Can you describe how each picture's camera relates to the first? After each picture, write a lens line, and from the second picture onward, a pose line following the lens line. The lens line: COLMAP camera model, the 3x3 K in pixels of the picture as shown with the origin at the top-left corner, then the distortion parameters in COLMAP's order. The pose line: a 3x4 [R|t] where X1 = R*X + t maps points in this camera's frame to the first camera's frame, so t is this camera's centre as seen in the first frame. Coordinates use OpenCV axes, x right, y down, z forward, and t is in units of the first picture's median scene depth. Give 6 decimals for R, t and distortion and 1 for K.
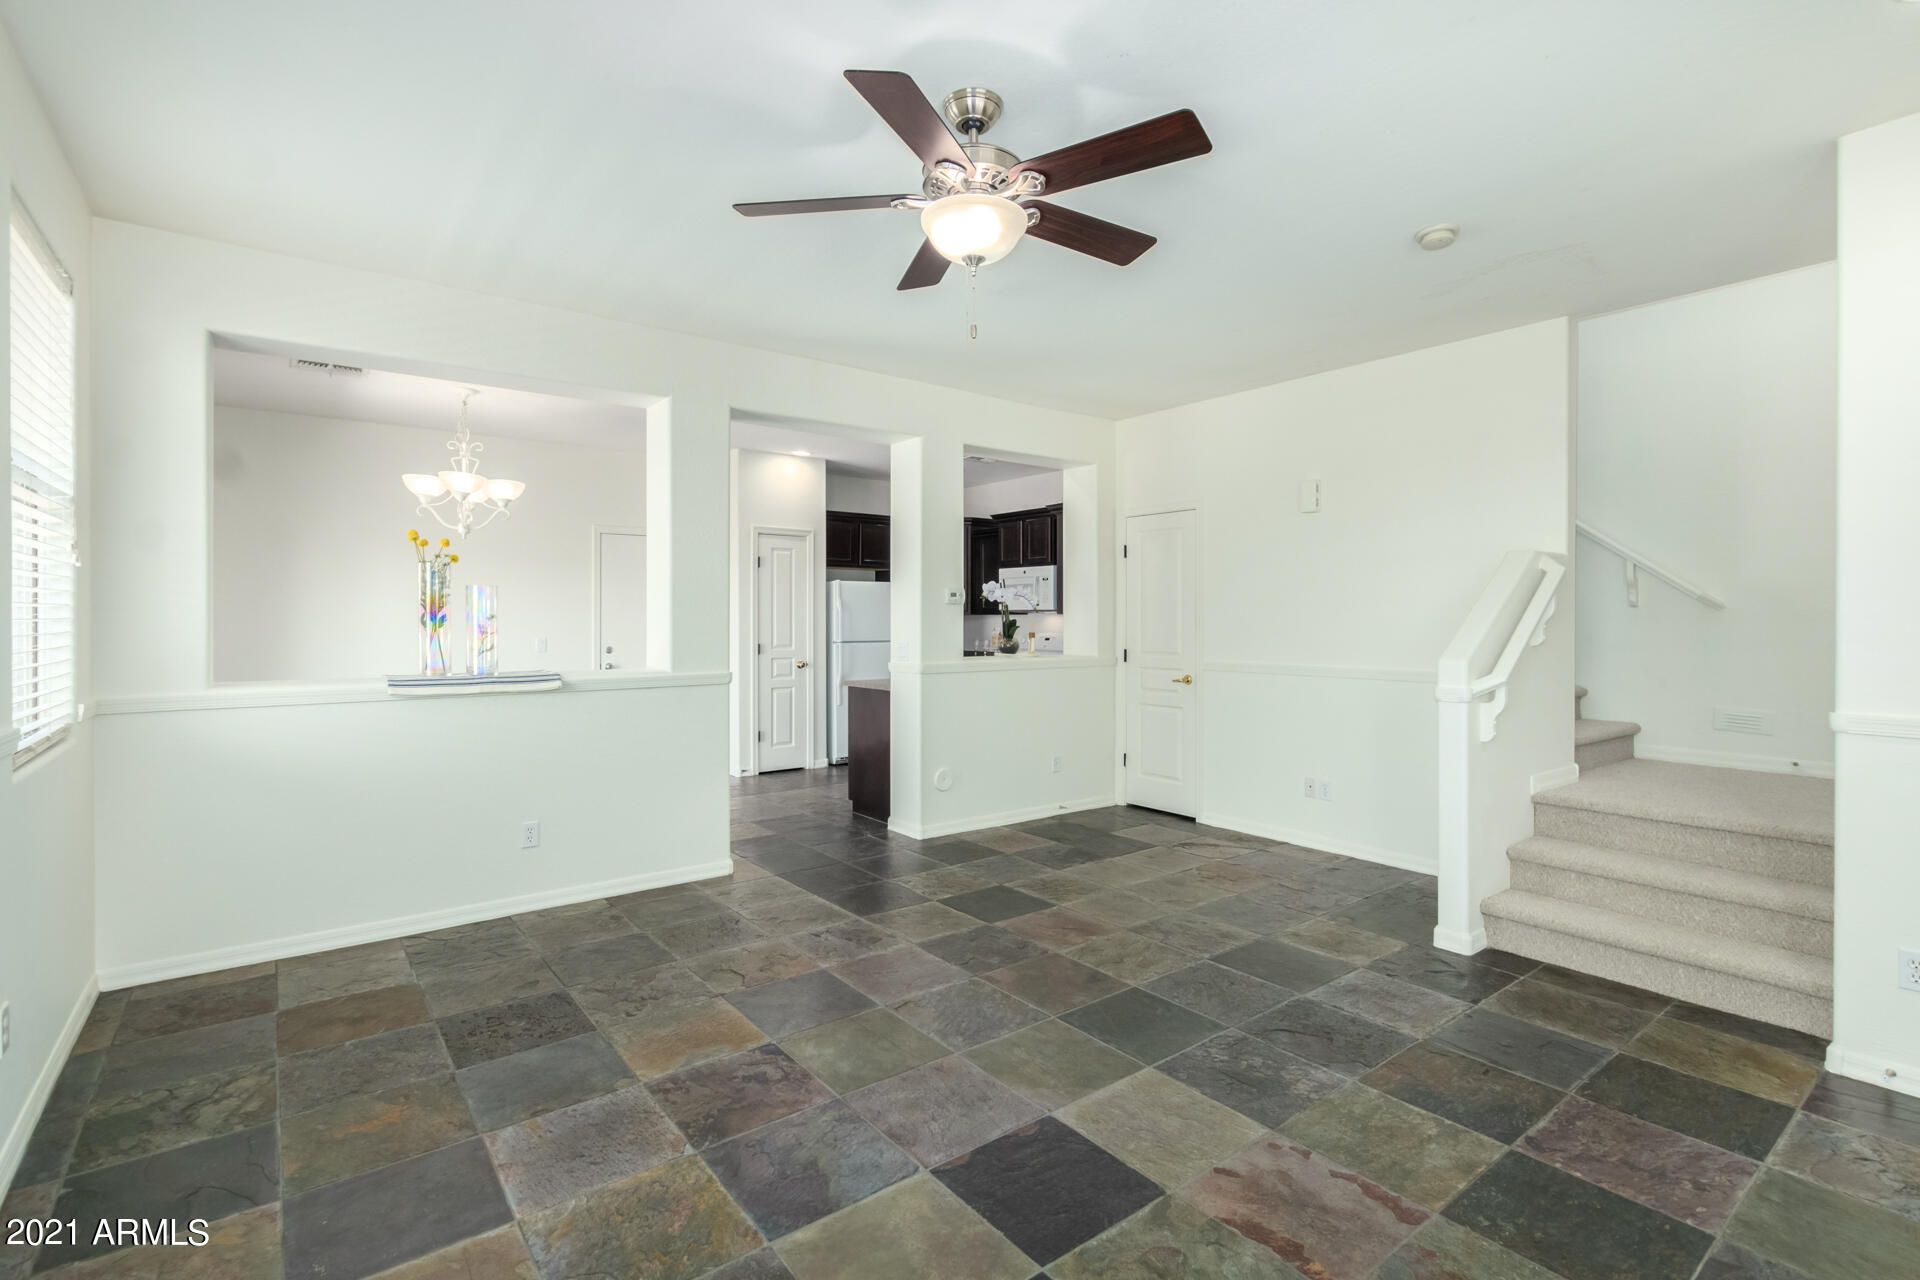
lens RADIAL K [[883.2, 0, 951.3], [0, 883.2, 627.1], [0, 0, 1]] dist [0.004519, -0.002951]
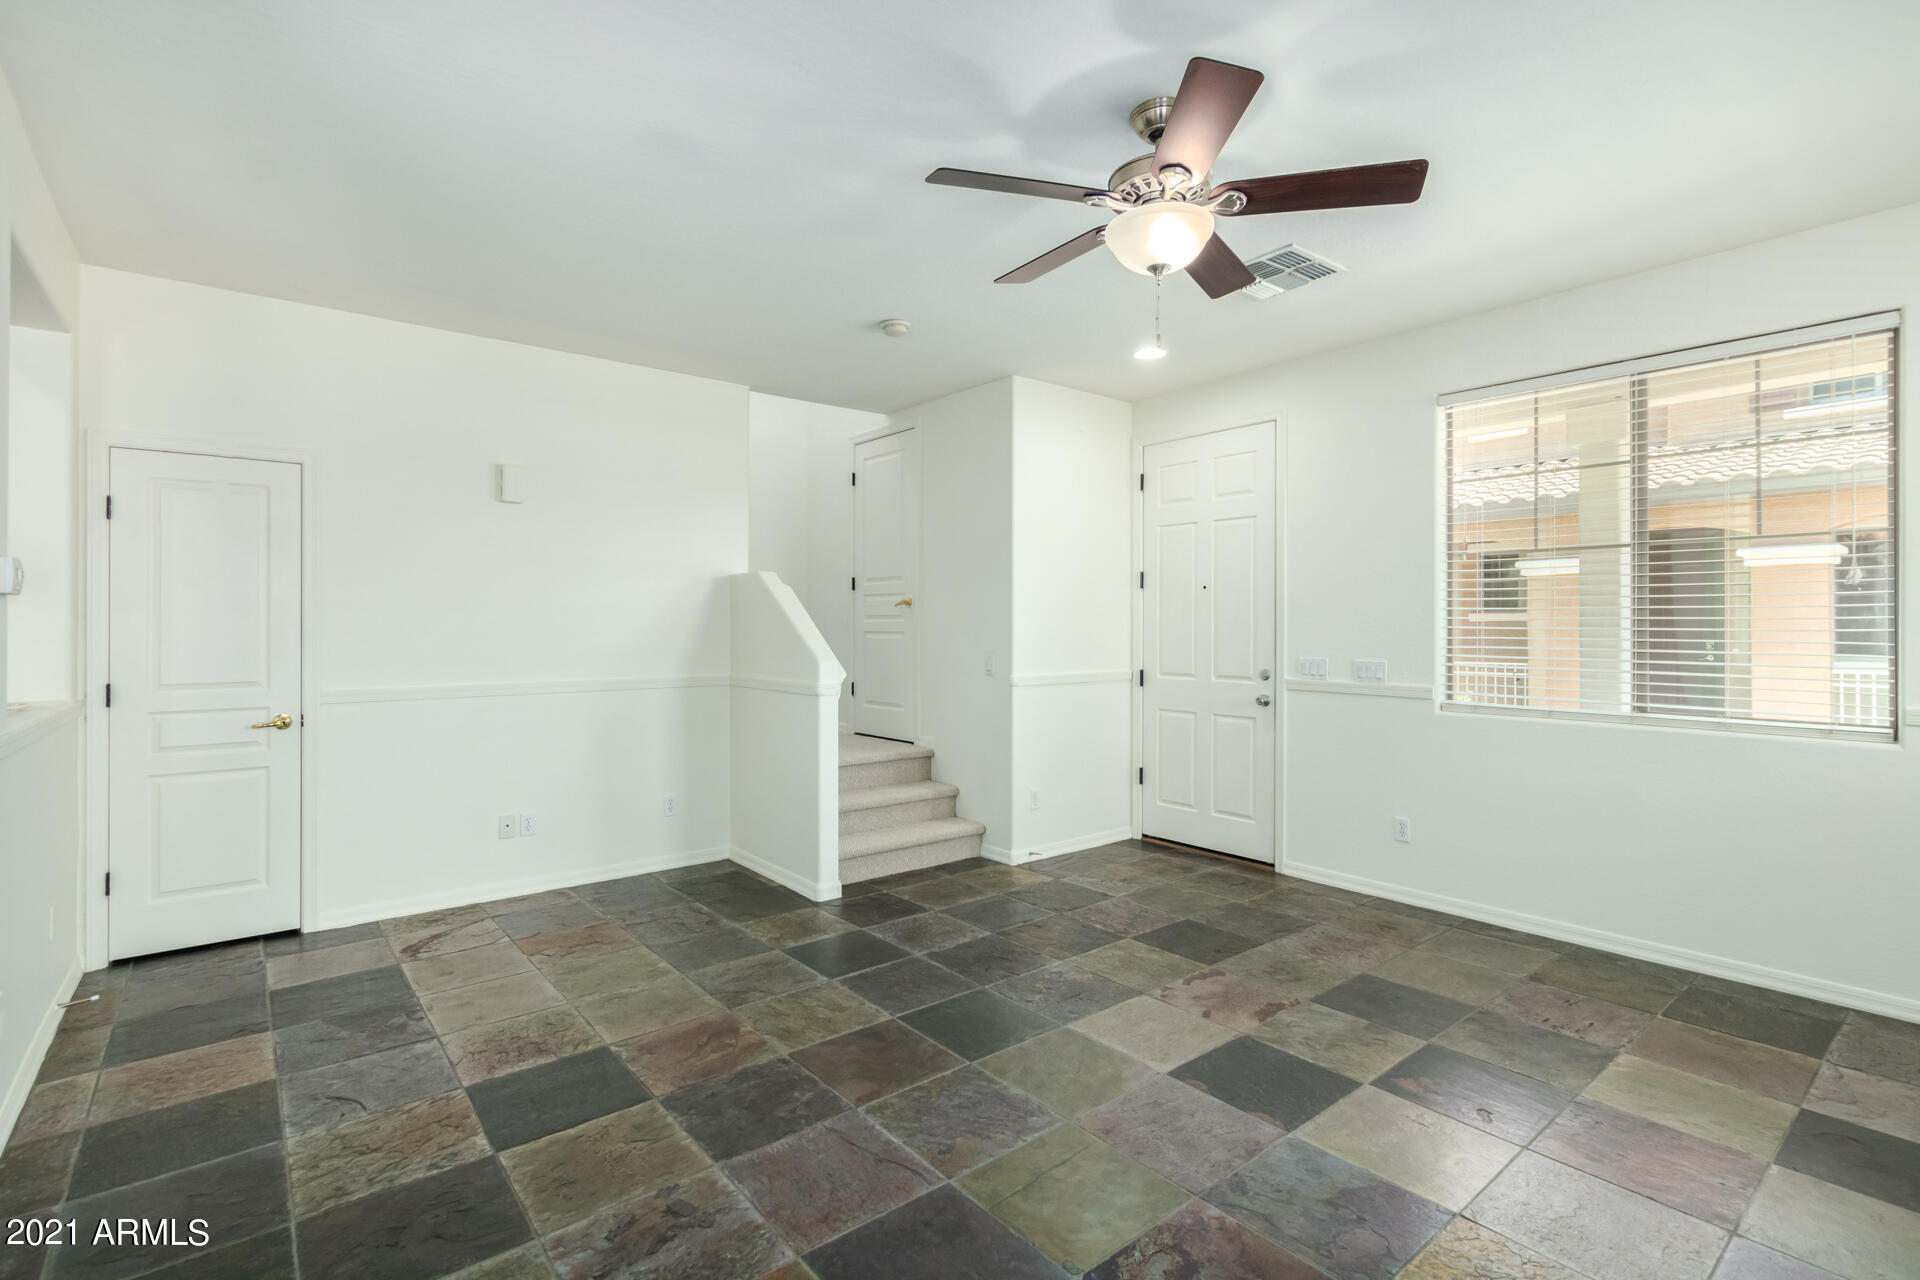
lens RADIAL K [[883.2, 0, 961.2], [0, 883.2, 637.4], [0, 0, 1]] dist [0.004519, -0.002951]
pose [[-0.025608, -0.011635, 0.999604, -0.757068], [0.013237, 0.999841, 0.011977, -0.007941], [-0.999584, 0.013538, -0.025450, 0.985505]]
